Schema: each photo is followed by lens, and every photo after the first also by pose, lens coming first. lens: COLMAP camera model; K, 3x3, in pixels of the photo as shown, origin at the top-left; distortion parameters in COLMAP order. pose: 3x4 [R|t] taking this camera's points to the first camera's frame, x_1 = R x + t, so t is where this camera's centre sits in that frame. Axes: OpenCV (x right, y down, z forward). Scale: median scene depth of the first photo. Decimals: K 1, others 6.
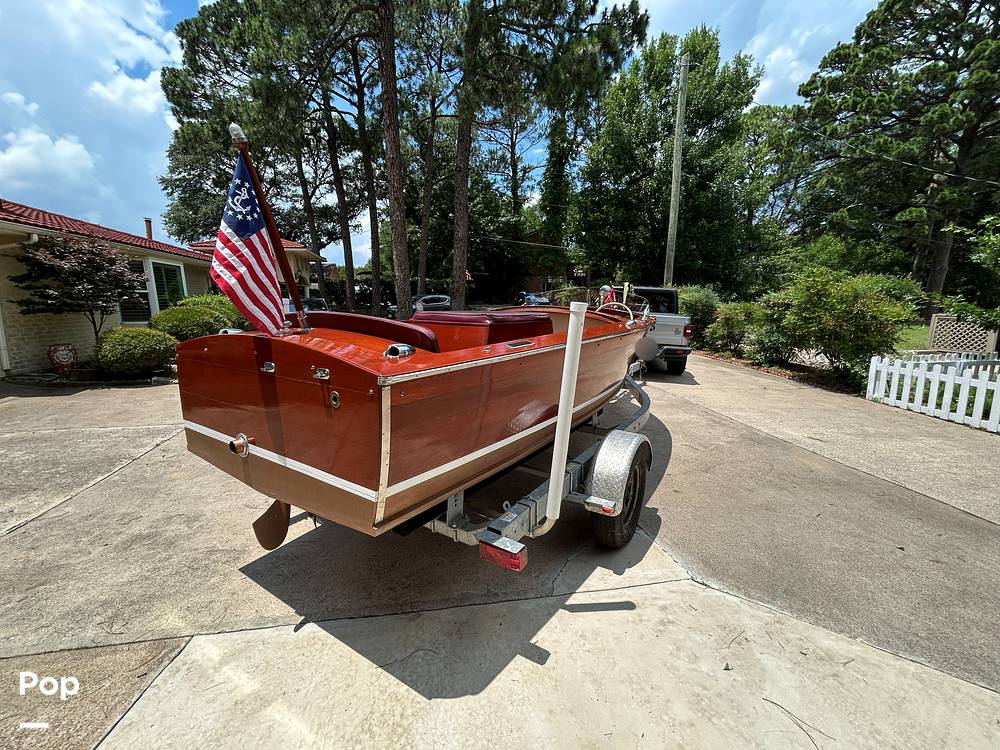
lens RADIAL K [[400.4, 0, 496.8], [0, 400.4, 378.2], [0, 0, 1]] dist [0.000283, 0.000312]
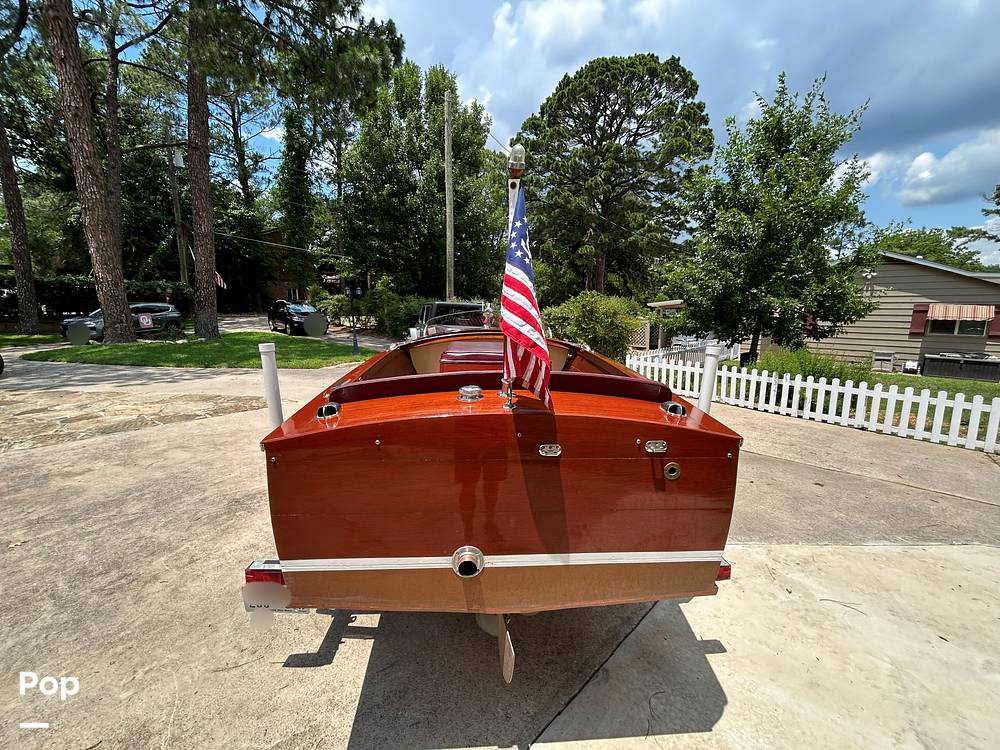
lens RADIAL K [[400.4, 0, 496.8], [0, 400.4, 378.2], [0, 0, 1]] dist [0.000283, 0.000312]
pose [[0.817800, -0.098730, 0.566970, -0.067312], [0.107387, 0.994051, 0.018204, -0.012085], [-0.565394, 0.045997, 0.823537, 0.023825]]
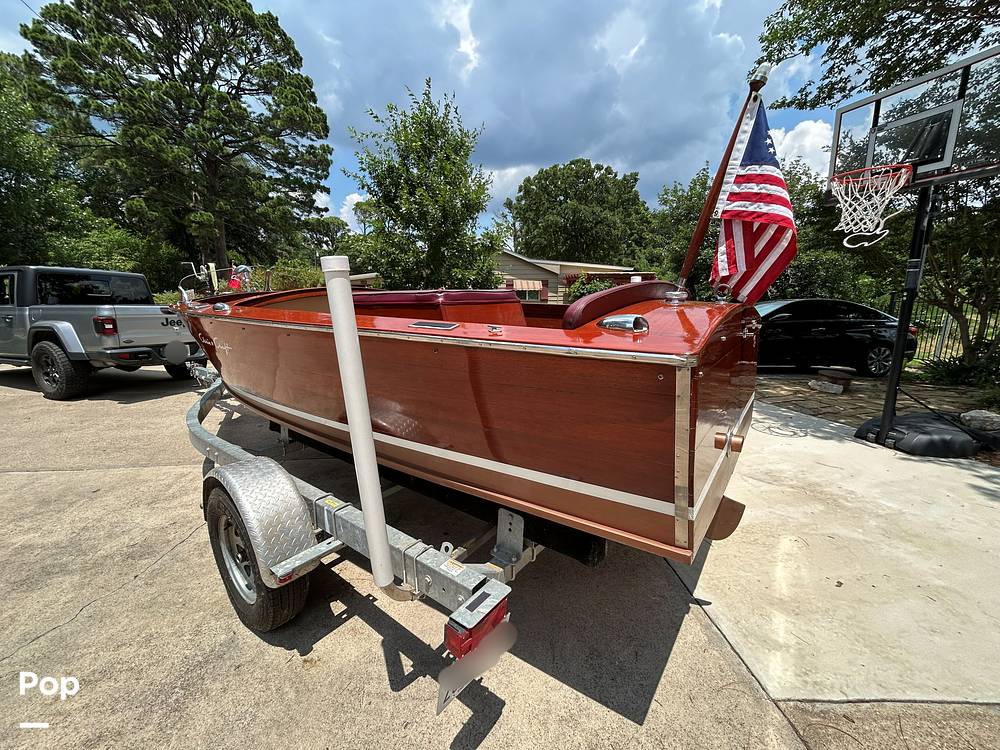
lens RADIAL K [[400.4, 0, 496.8], [0, 400.4, 378.2], [0, 0, 1]] dist [0.000283, 0.000312]
pose [[0.085182, -0.218747, 0.972057, -0.099924], [0.202512, 0.959039, 0.198071, -0.015114], [-0.975568, 0.179981, 0.125992, 0.092526]]
